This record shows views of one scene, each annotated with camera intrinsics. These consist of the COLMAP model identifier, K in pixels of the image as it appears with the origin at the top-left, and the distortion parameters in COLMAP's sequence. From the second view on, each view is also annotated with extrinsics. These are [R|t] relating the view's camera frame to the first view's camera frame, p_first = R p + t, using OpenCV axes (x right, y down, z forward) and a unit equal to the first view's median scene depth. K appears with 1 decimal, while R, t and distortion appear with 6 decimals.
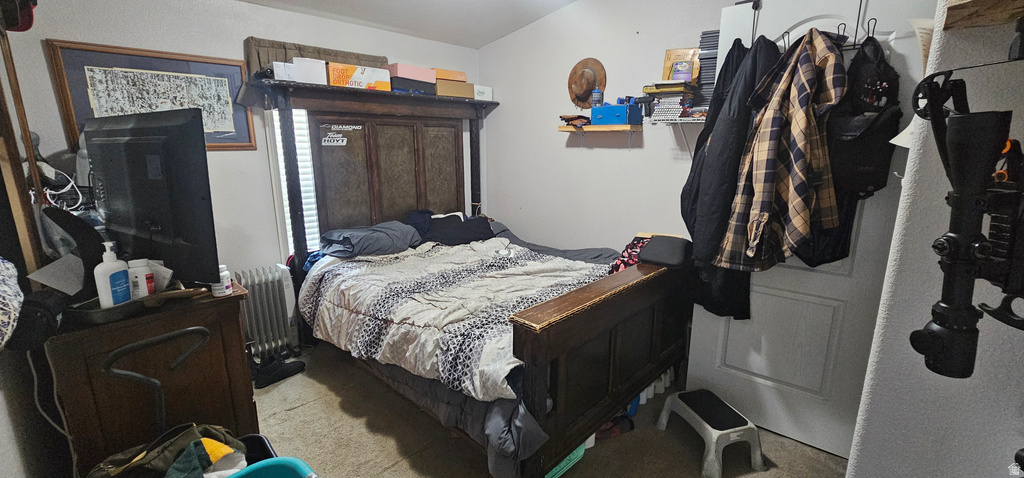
lens RADIAL K [[418.8, 0, 513.1], [0, 418.8, 233.3], [0, 0, 1]] dist [-0.001589, 0.000427]
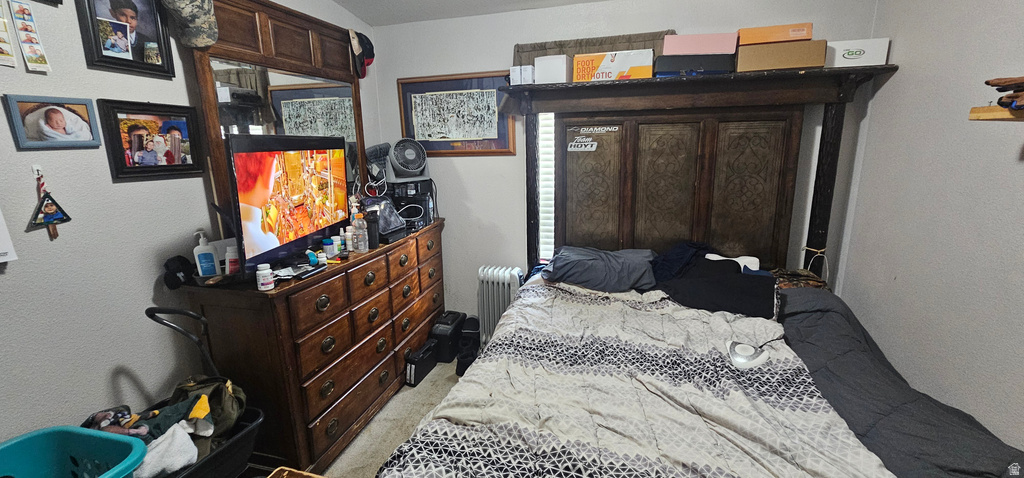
lens RADIAL K [[418.8, 0, 513.1], [0, 418.8, 233.3], [0, 0, 1]] dist [-0.001589, 0.000427]
pose [[0.471077, 0.181807, -0.863153, 0.286105], [-0.166765, 0.979239, 0.115244, -0.119143], [0.866185, 0.089655, 0.491615, 0.465005]]
